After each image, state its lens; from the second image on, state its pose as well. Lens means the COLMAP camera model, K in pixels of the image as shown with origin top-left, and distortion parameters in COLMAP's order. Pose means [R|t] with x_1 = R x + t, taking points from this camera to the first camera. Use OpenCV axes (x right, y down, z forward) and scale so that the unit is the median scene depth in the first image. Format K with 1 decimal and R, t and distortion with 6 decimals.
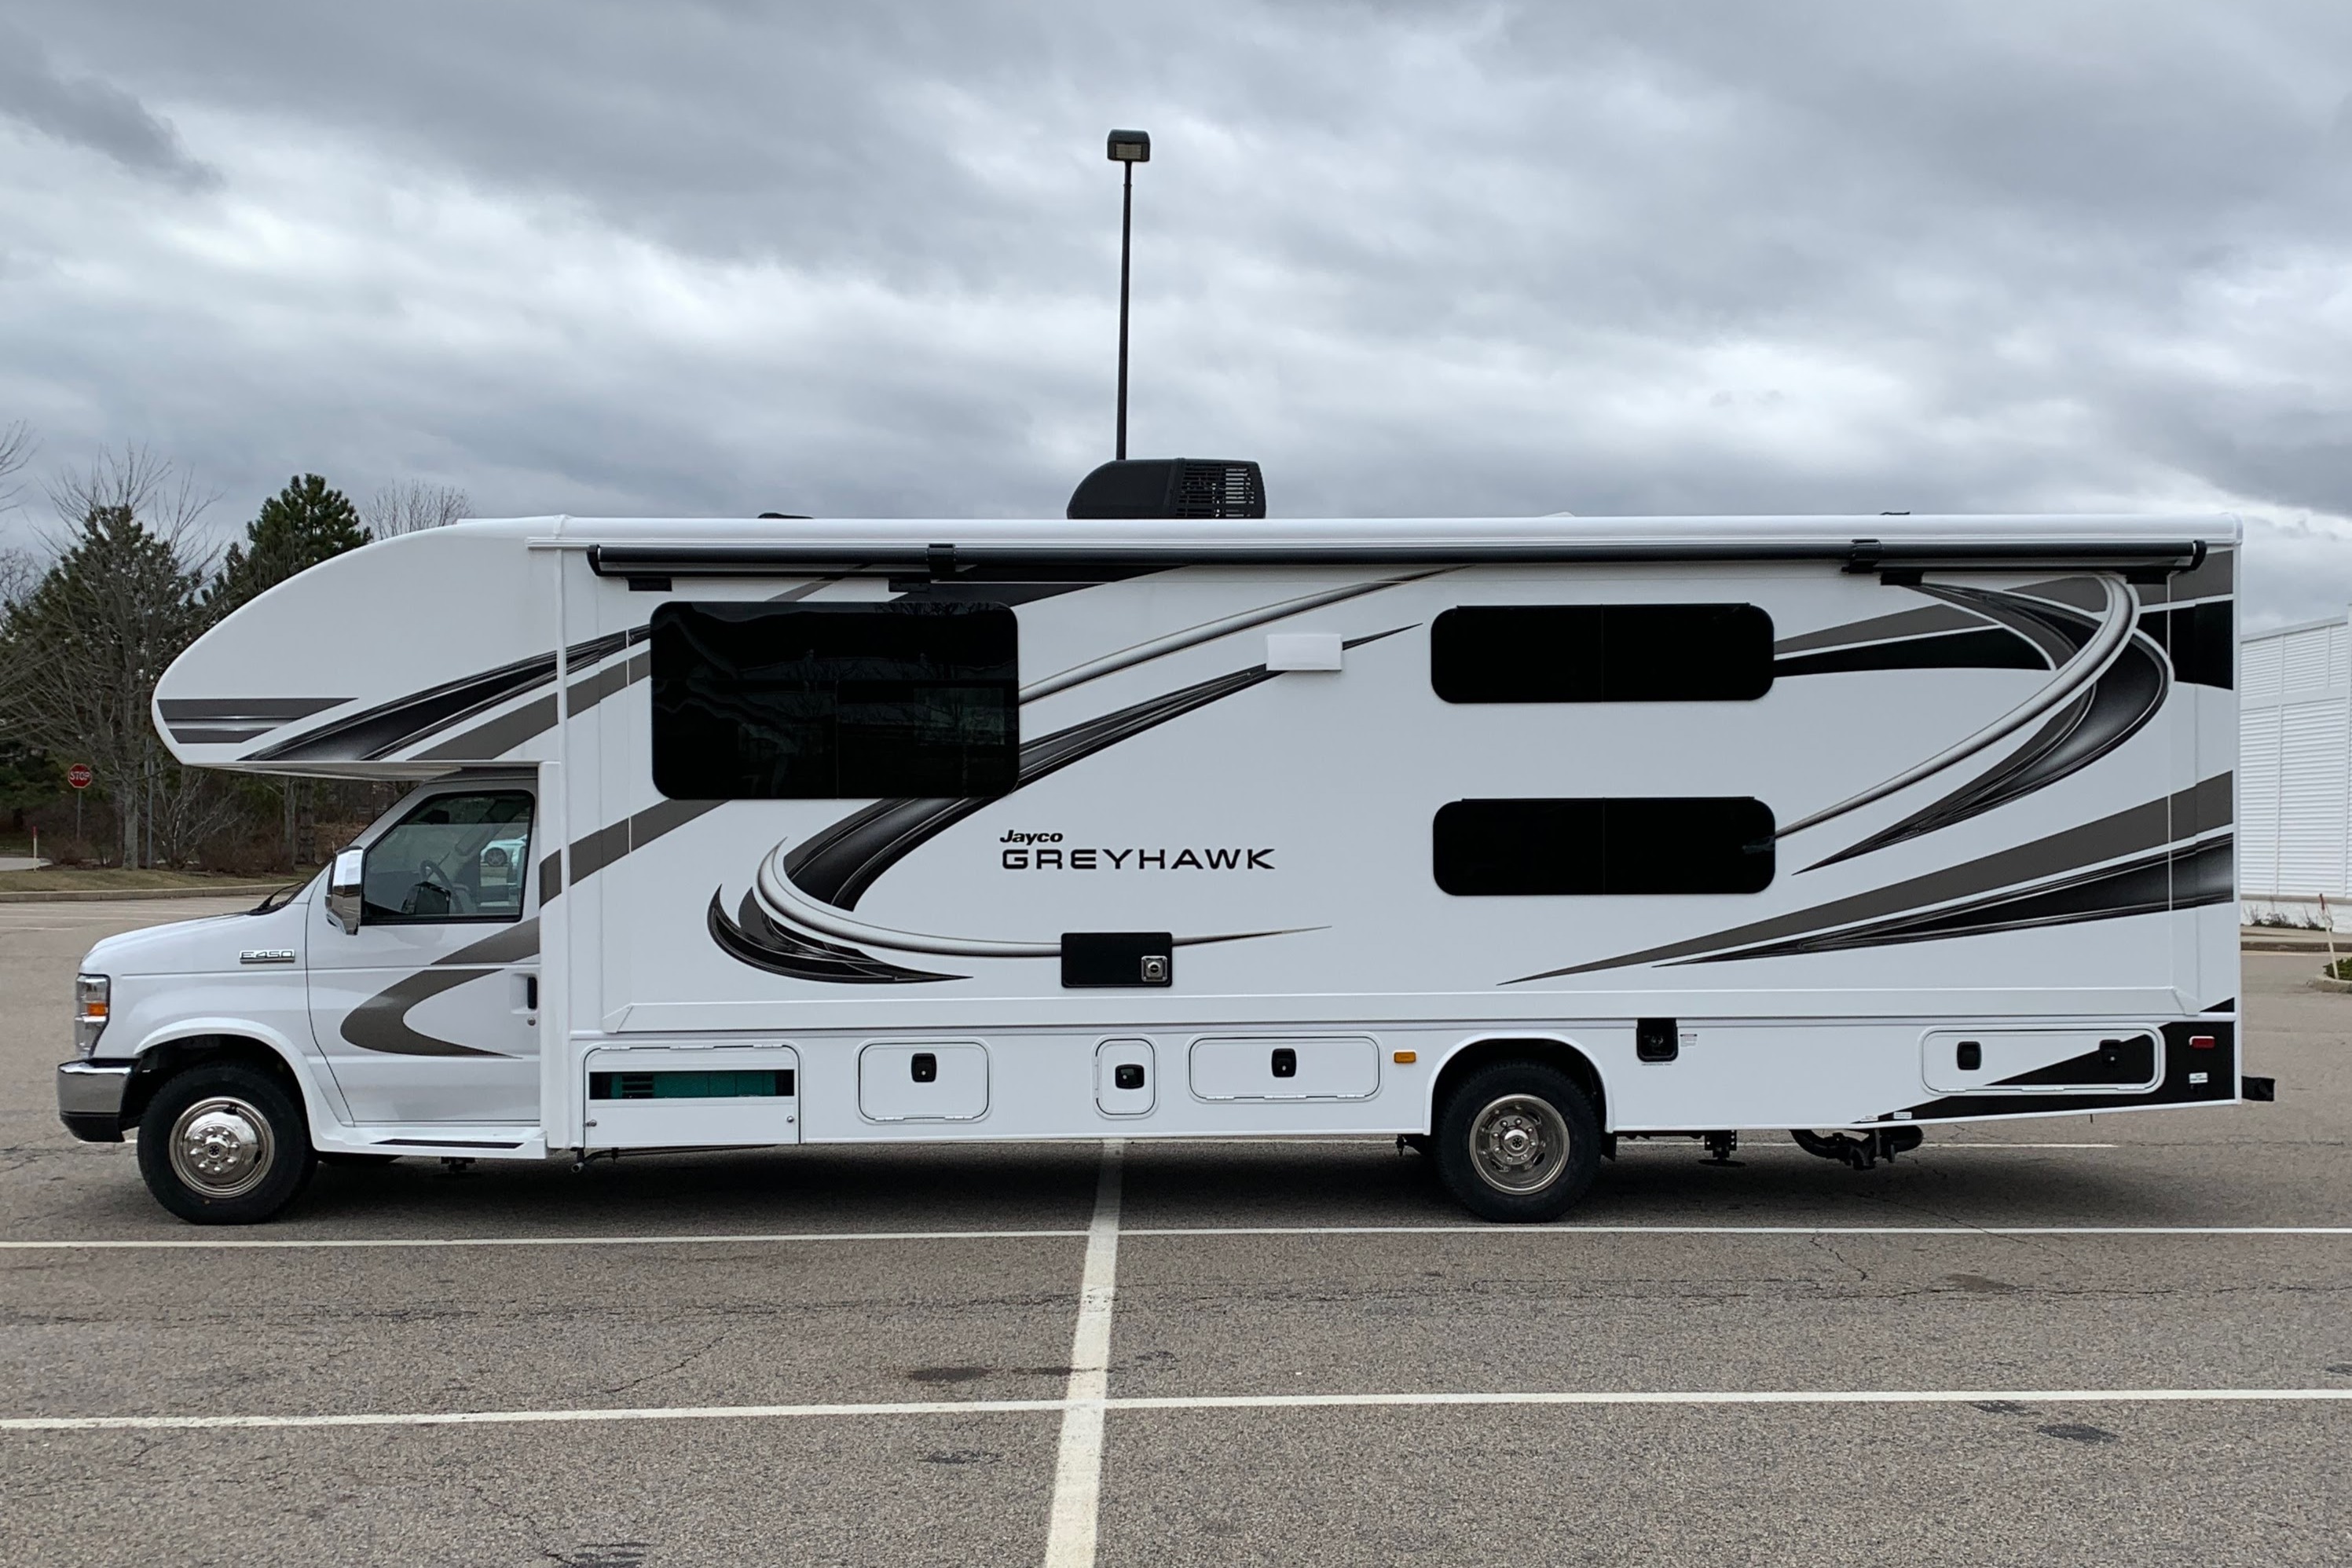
lens RADIAL K [[2452.3, 0, 1133.0], [0, 2452.3, 880.6], [0, 0, 1]] dist [0.195587, -0.466710]
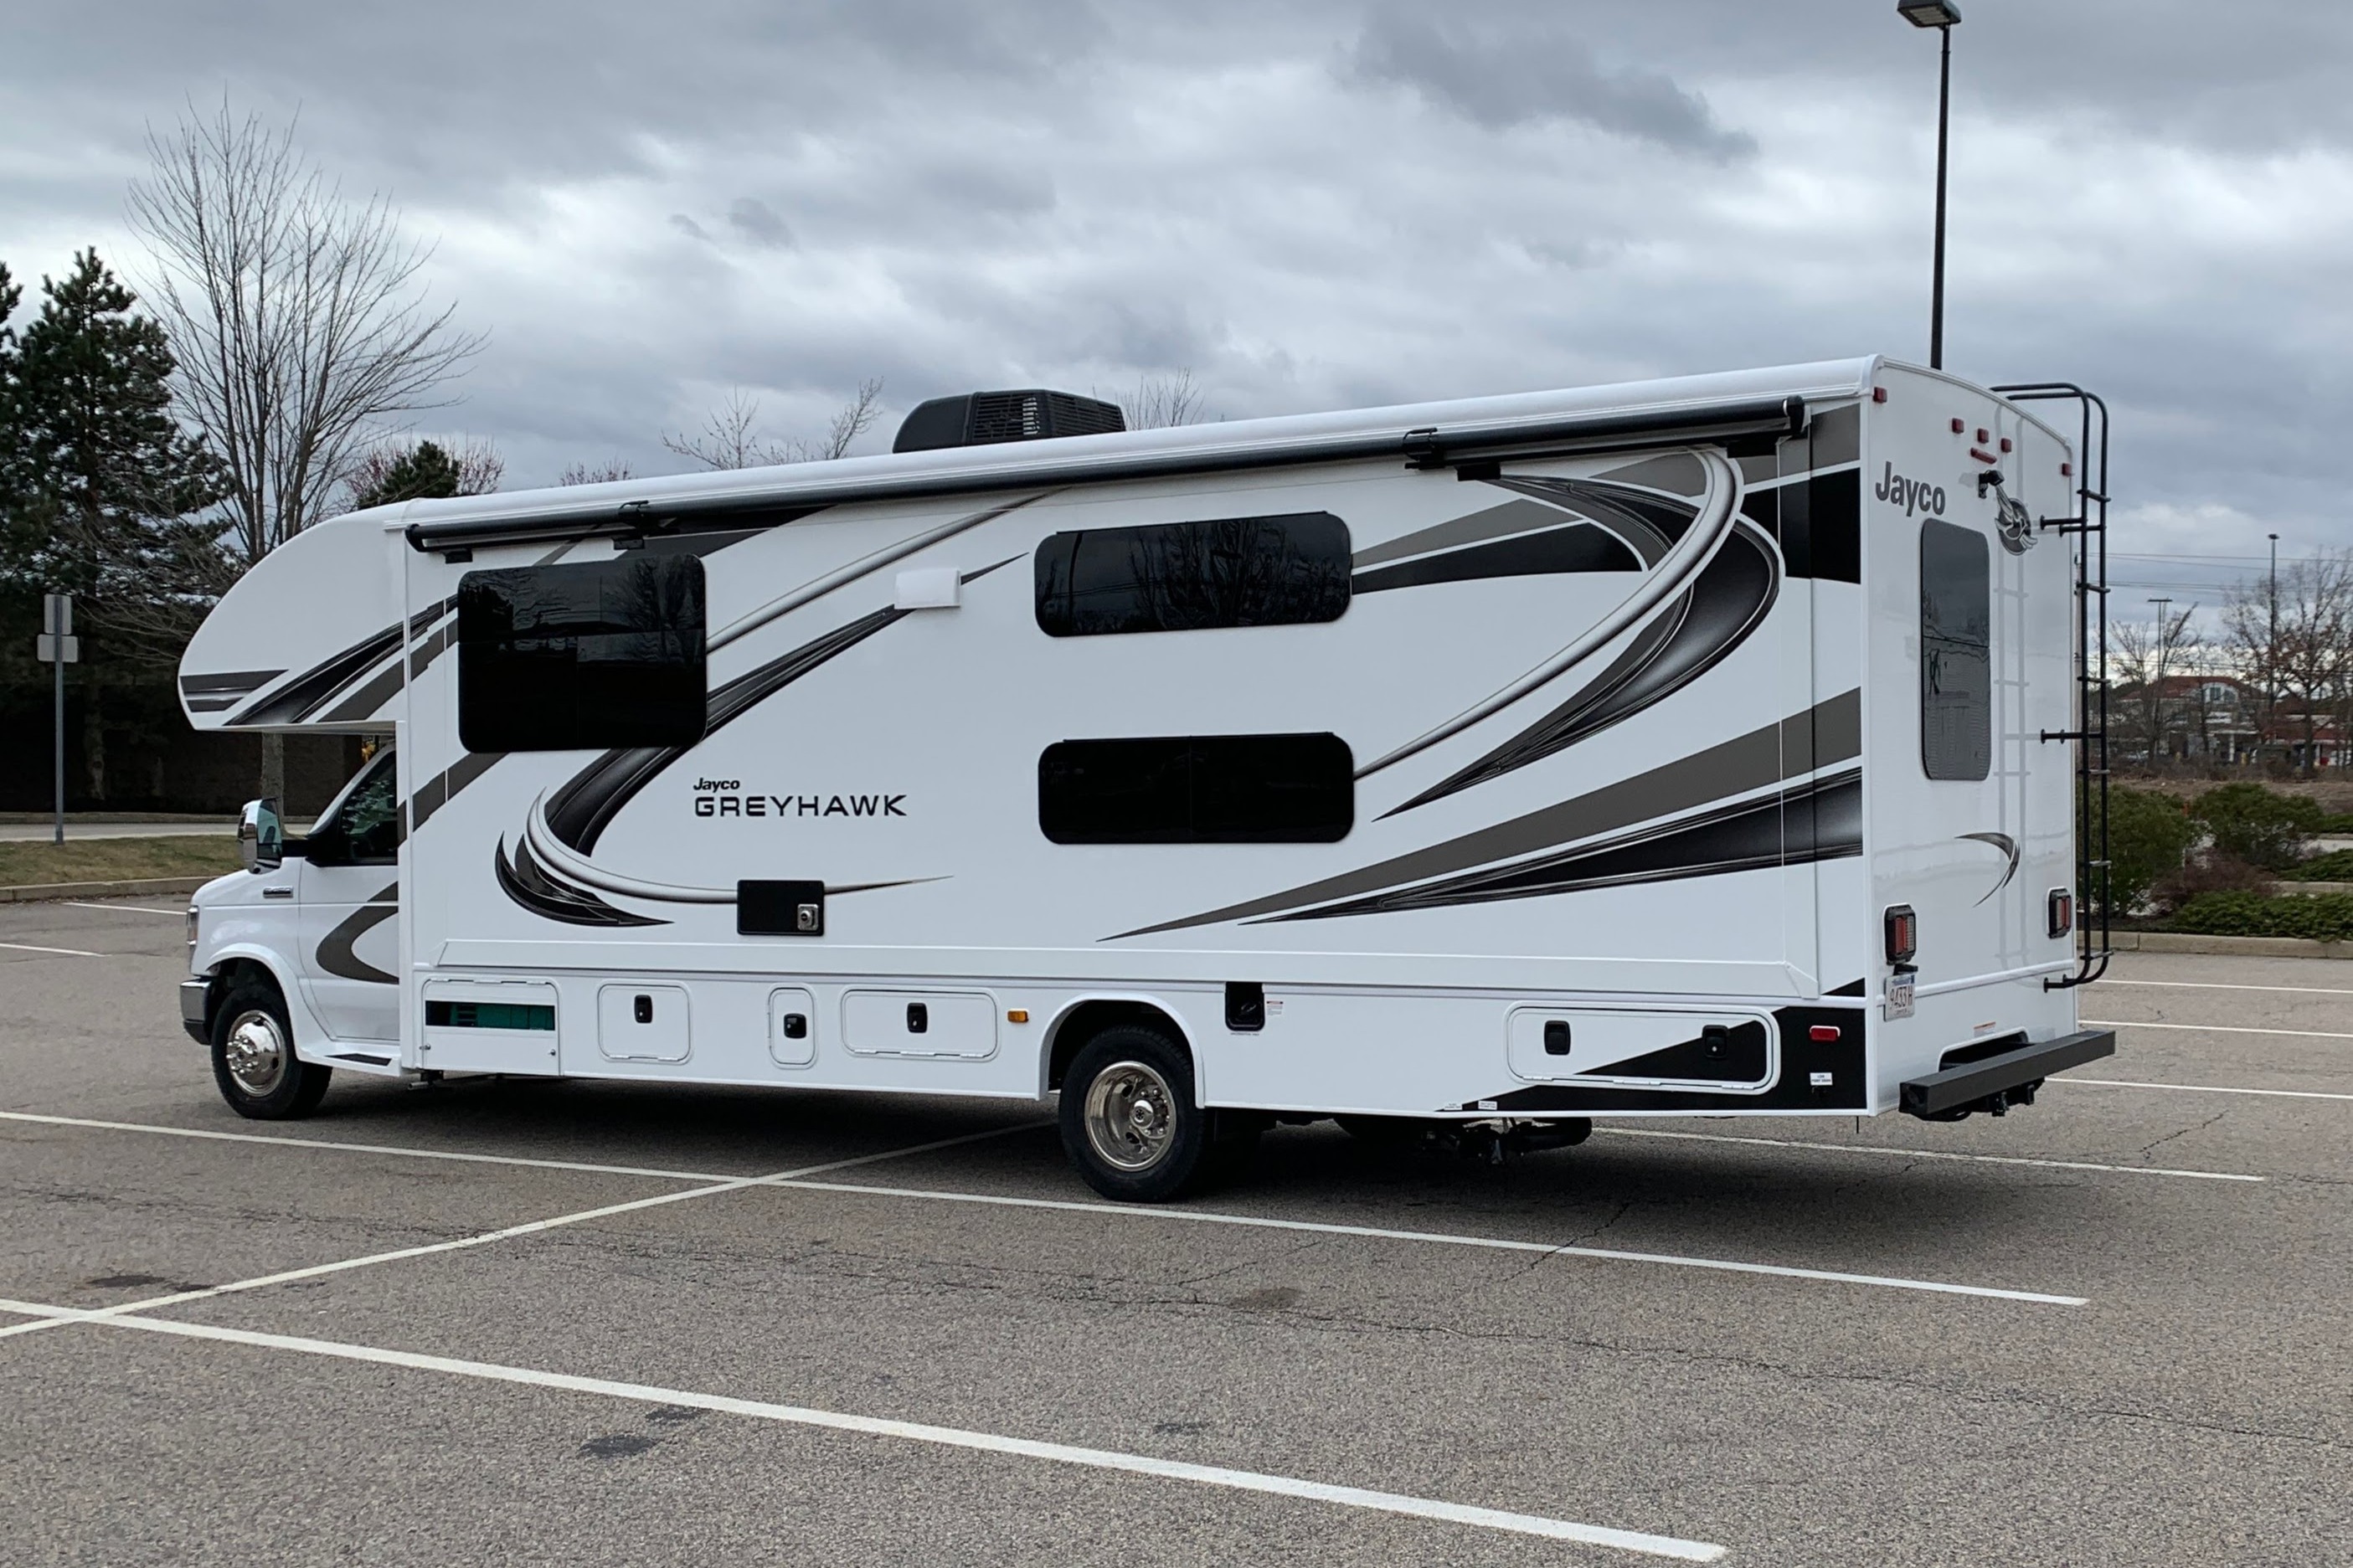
lens RADIAL K [[2543.6, 0, 1377.4], [0, 2543.6, 825.3], [0, 0, 1]] dist [0.160188, -0.492007]
pose [[0.848037, -0.000278, -0.529937, 0.743021], [-0.000224, 1.000000, -0.000882, -0.000131], [0.529937, 0.000867, 0.848036, 0.247142]]
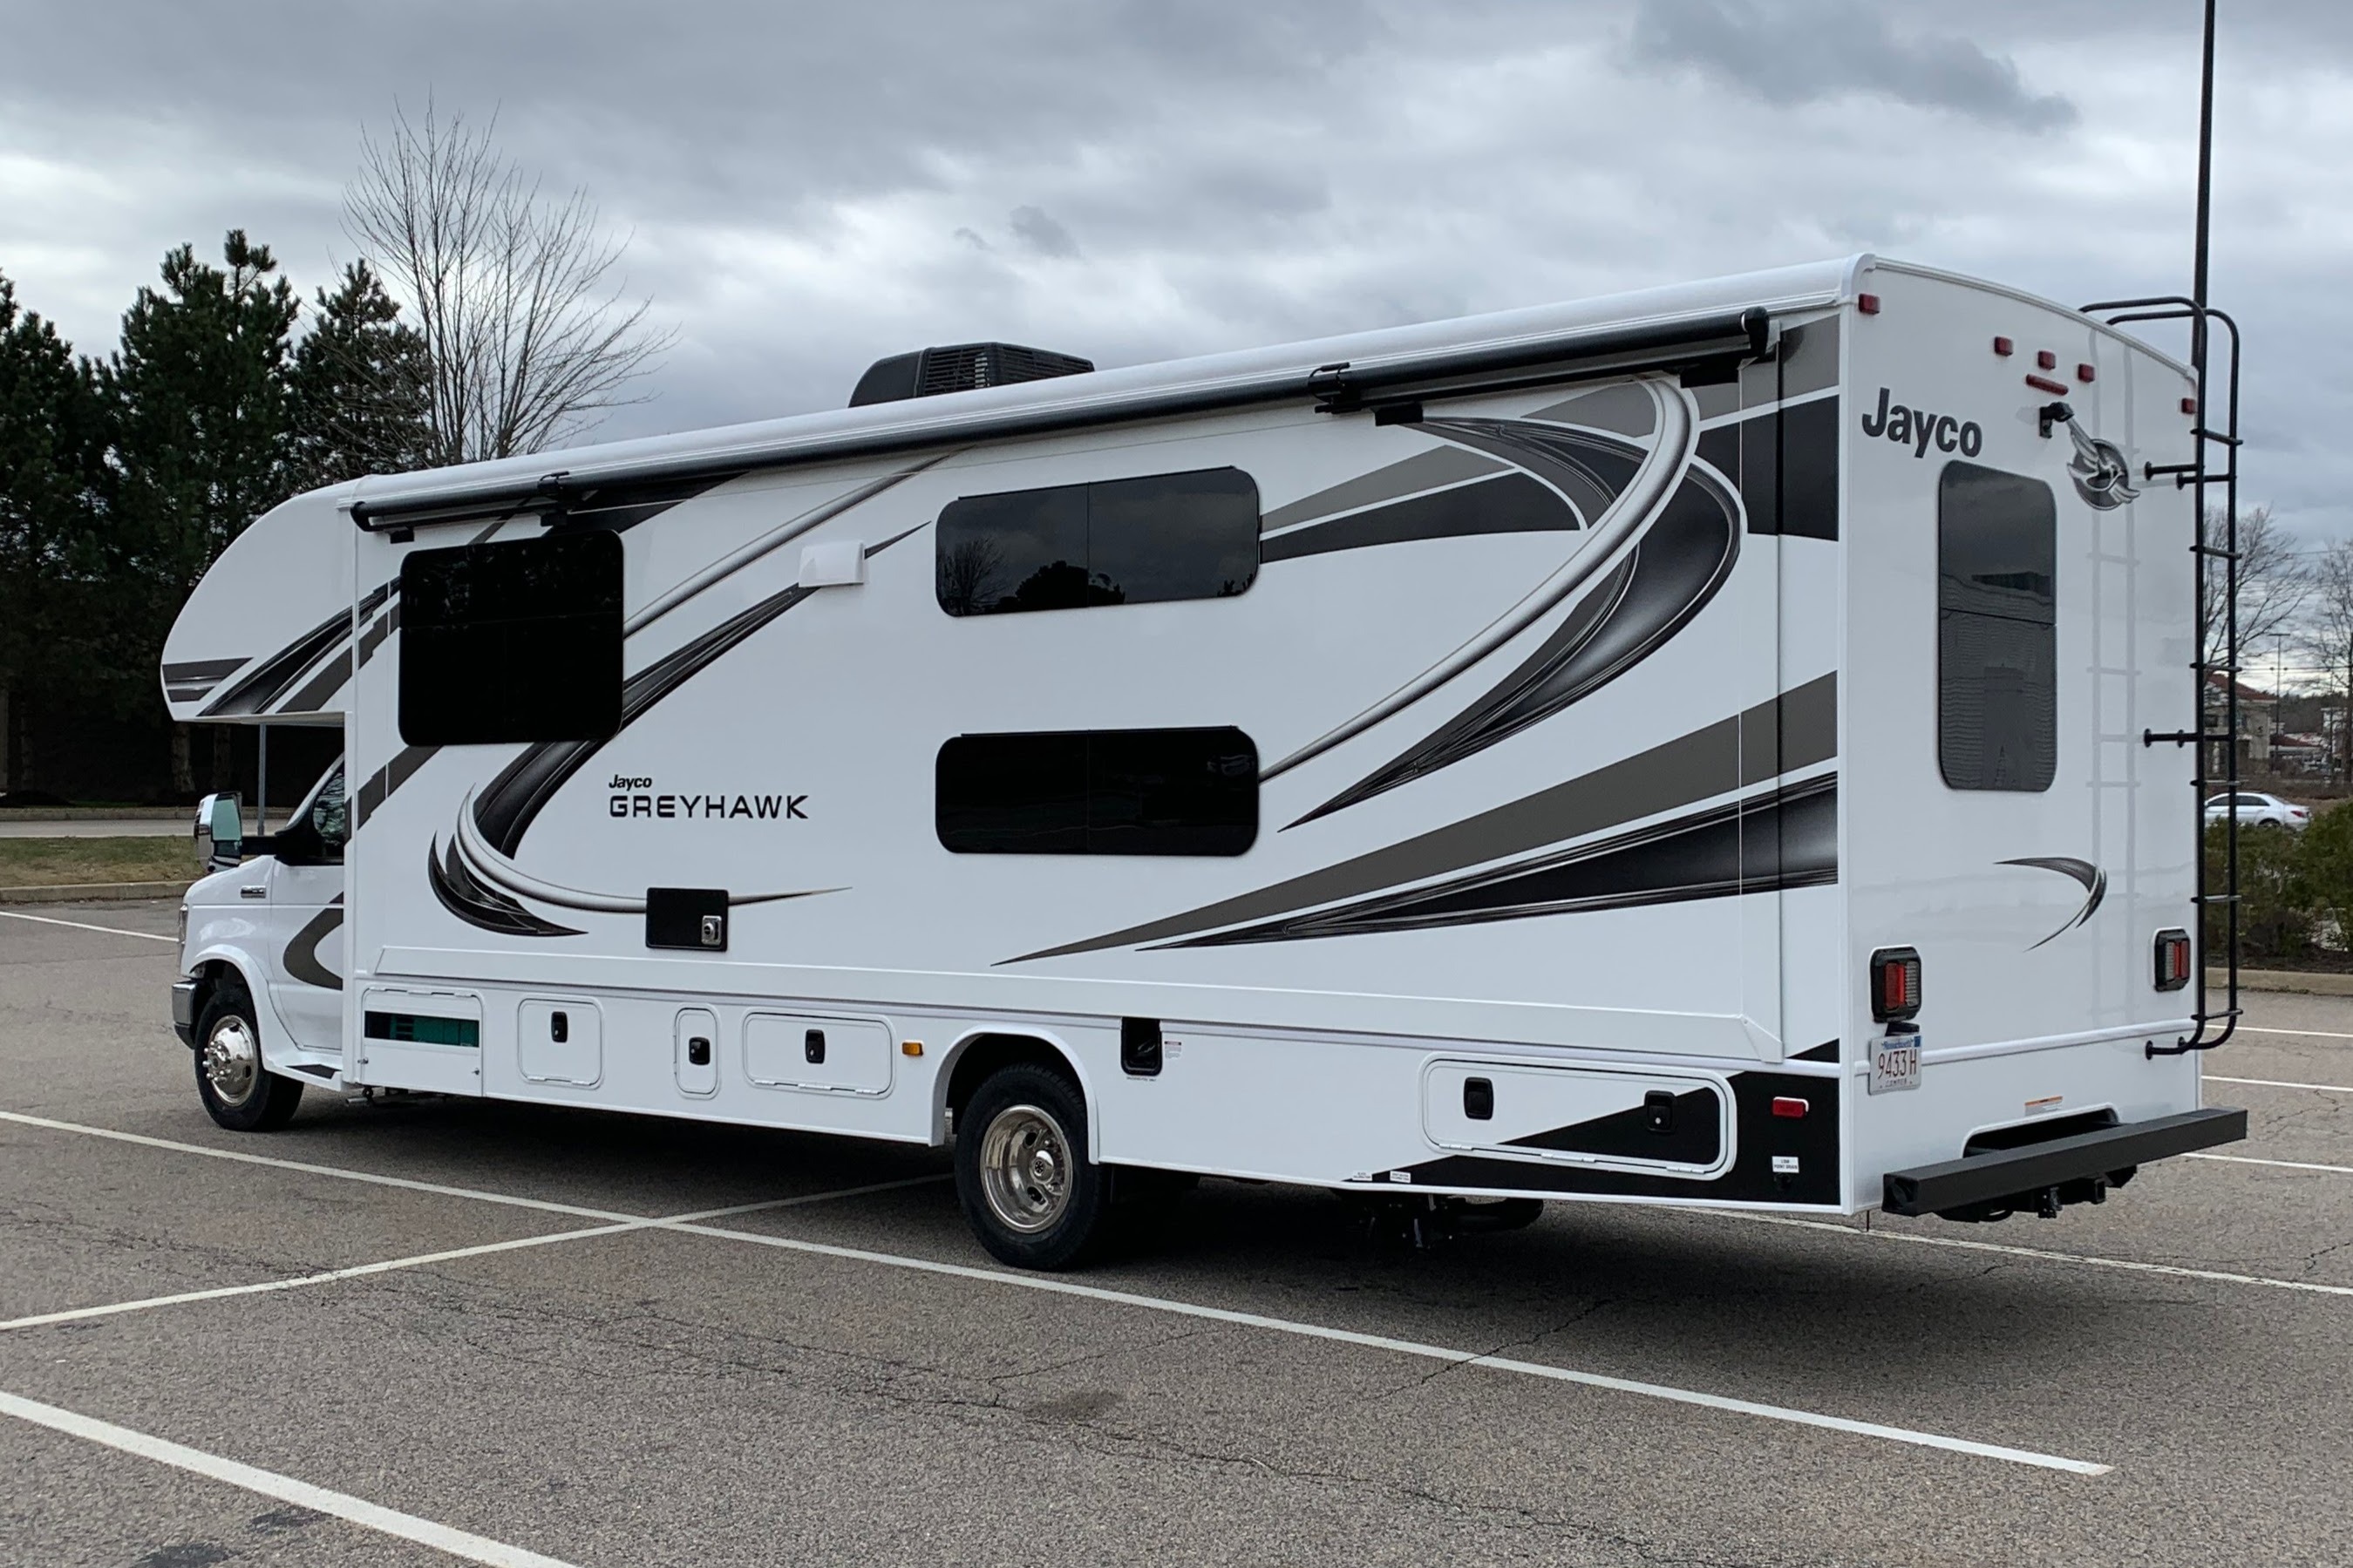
lens RADIAL K [[2609.2, 0, 1176.5], [0, 2609.2, 784.0], [0, 0, 1]] dist [0.194518, -0.585671]
pose [[0.729356, -0.002489, -0.684130, 0.775148], [-0.015050, 0.999693, -0.019683, -0.000754], [0.683969, 0.024652, 0.729094, 0.419365]]
